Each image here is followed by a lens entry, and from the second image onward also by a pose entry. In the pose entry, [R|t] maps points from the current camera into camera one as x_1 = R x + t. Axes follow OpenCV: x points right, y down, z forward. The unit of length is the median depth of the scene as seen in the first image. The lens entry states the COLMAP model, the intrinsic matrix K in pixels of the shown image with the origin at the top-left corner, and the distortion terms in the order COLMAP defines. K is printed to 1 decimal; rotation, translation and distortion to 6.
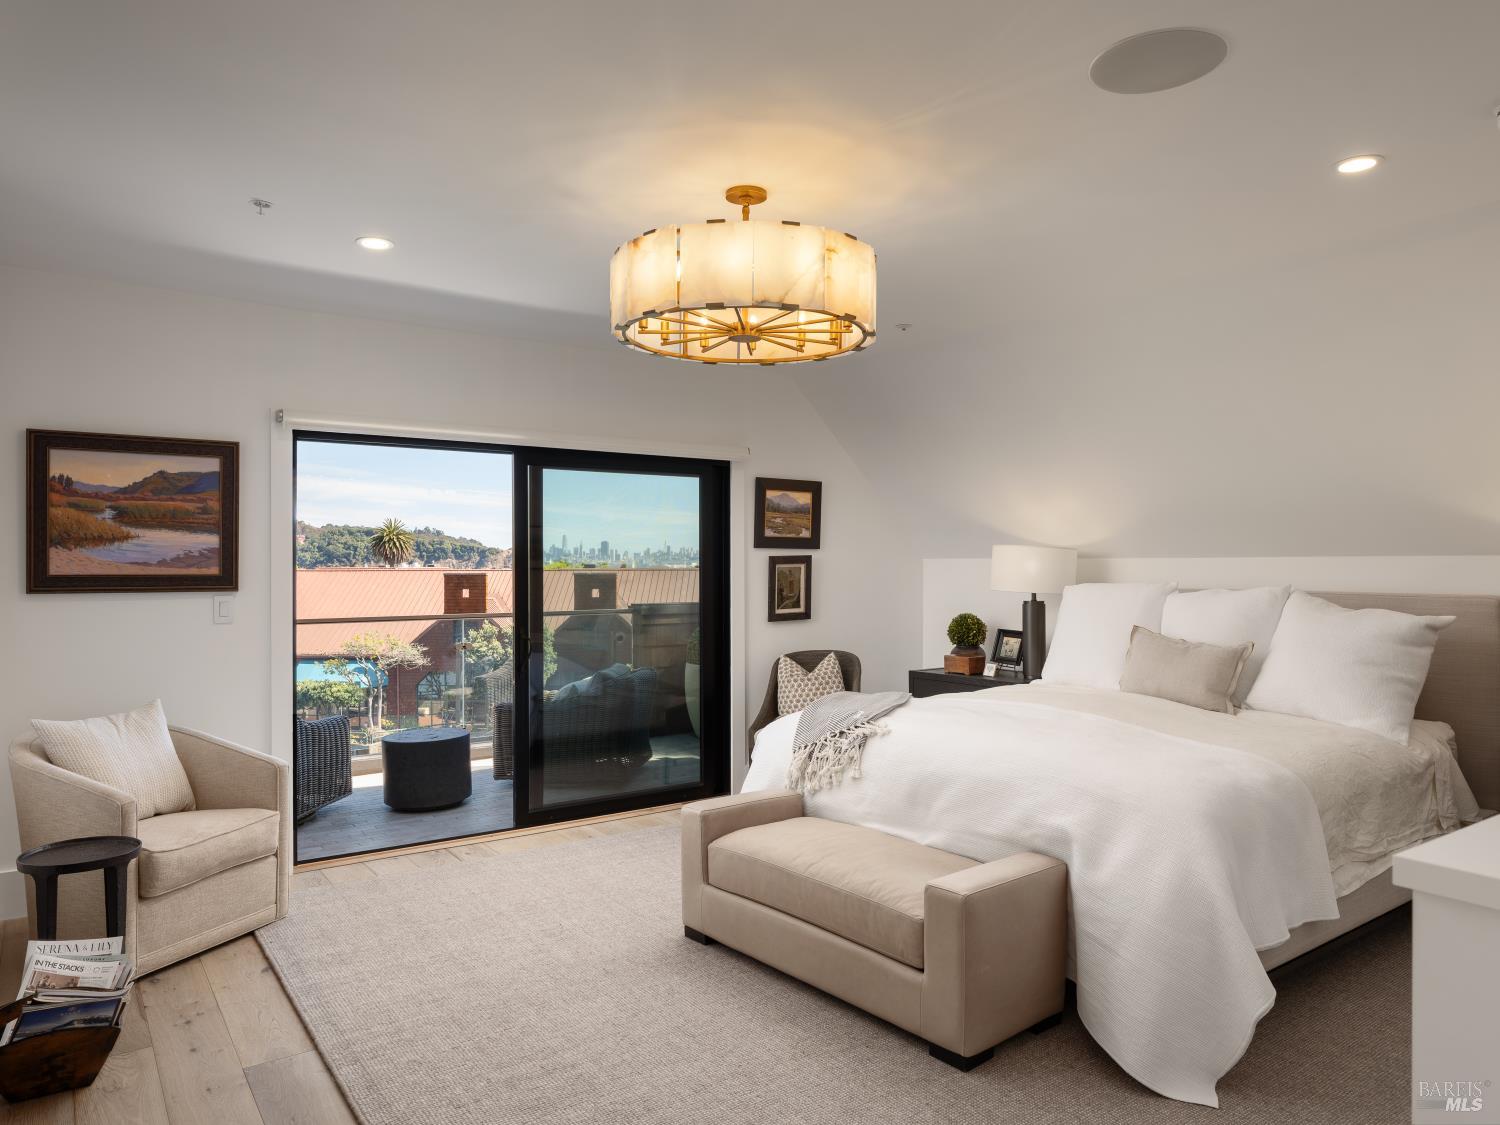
lens RADIAL K [[994.6, 0, 750.0], [0, 994.6, 562.5], [0, 0, 1]] dist [-0.002153, -0.001191]
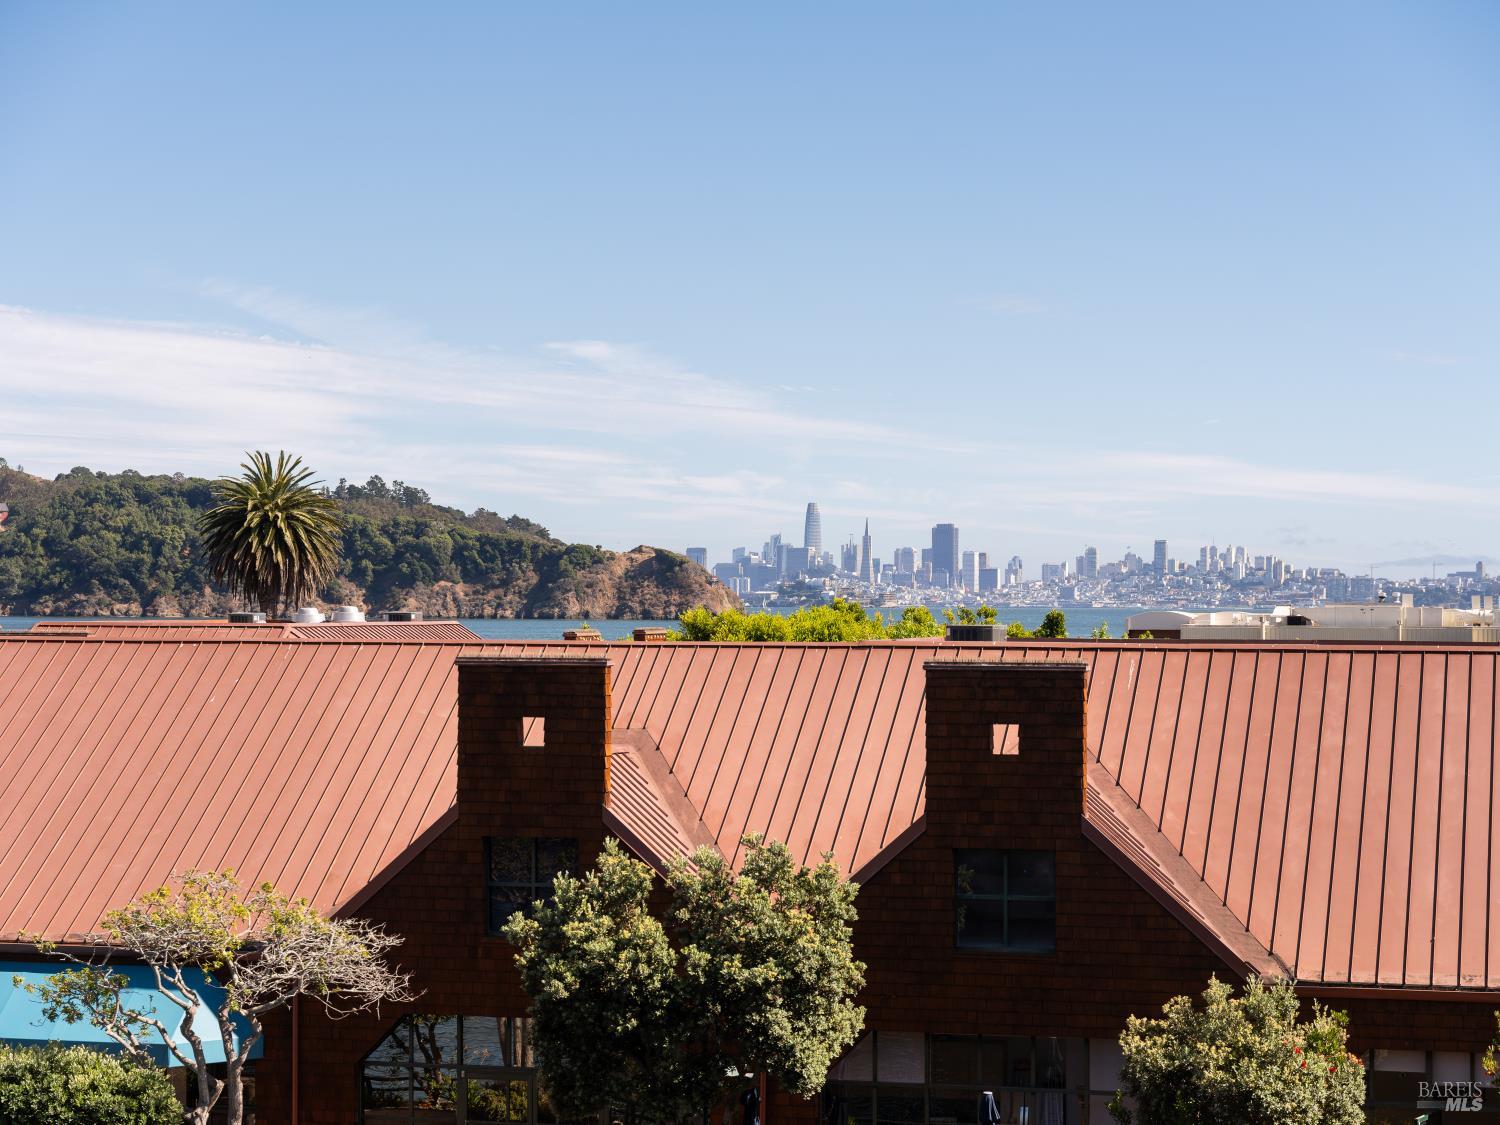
lens RADIAL K [[3360.3, 0, 750.0], [0, 3360.3, 562.5], [0, 0, 1]] dist [0.001447, -0.135595]
pose [[0.979436, 0.004139, -0.201714, -0.046235], [-0.006191, 0.999935, -0.009543, -0.008323], [0.201661, 0.010596, 0.979398, 0.118514]]
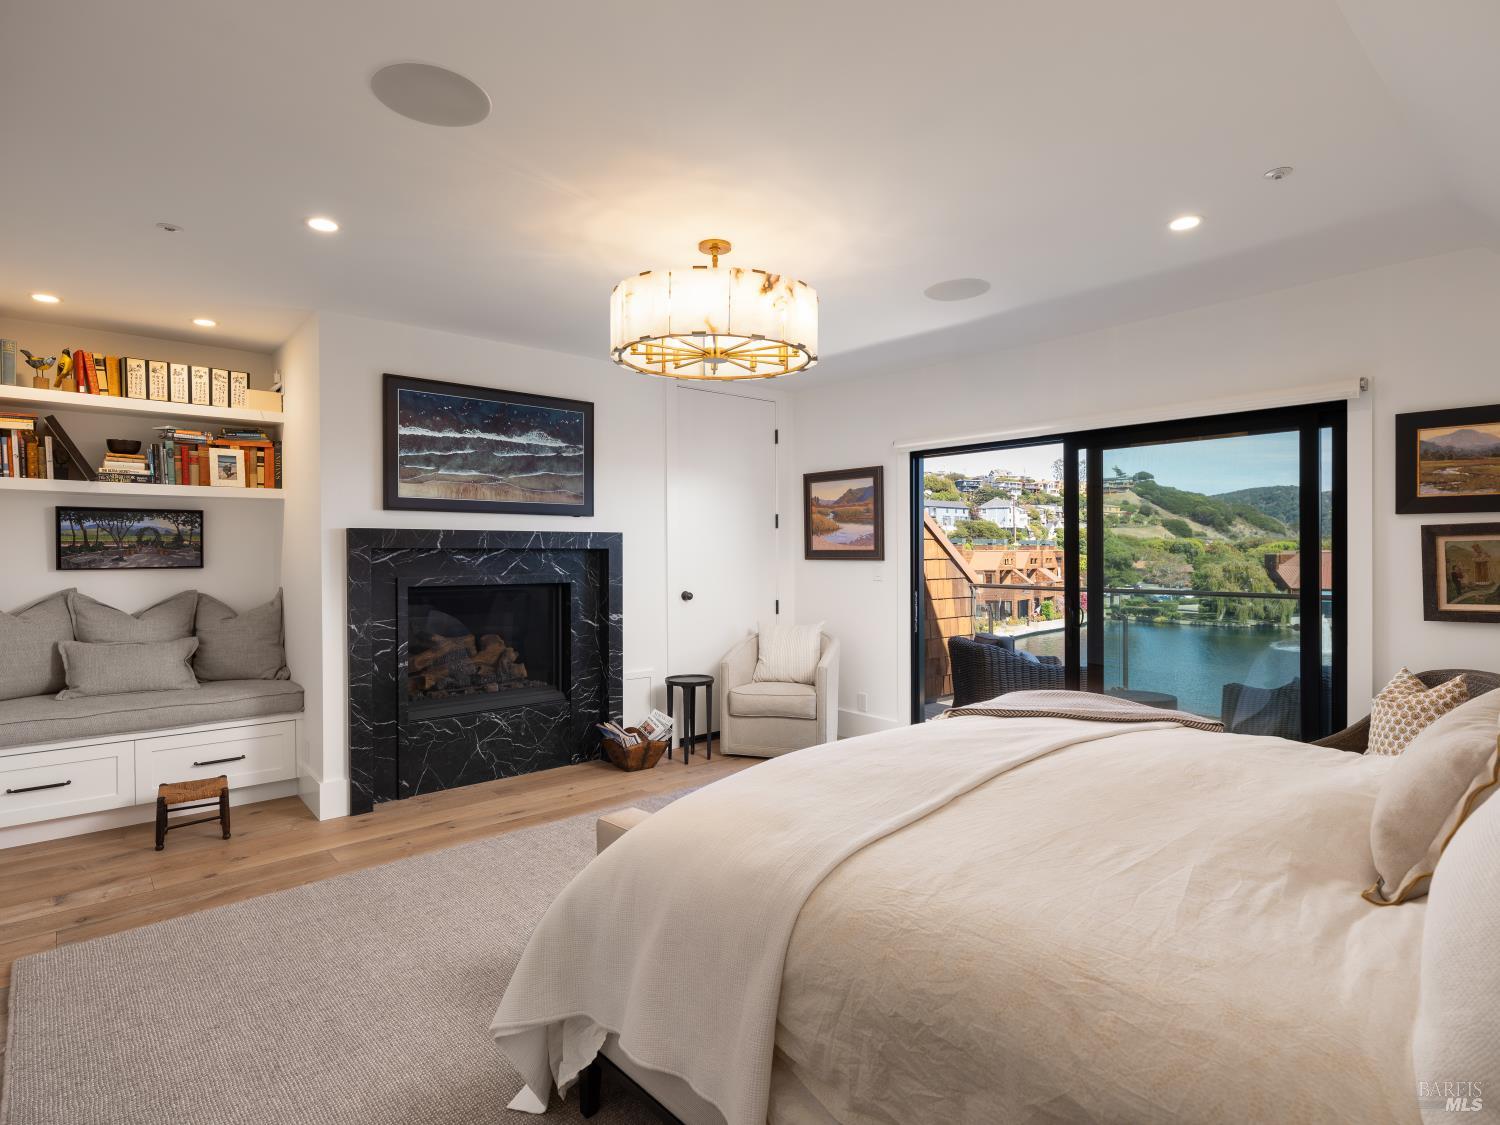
lens RADIAL K [[790.8, 0, 750.0], [0, 790.8, 562.5], [0, 0, 1]] dist [0.000786, 0.000229]
pose [[0.107549, 0.013855, -0.994103, 0.072828], [0.004905, 0.999883, 0.014466, 0.001290], [0.994188, -0.006432, 0.107469, 0.067535]]
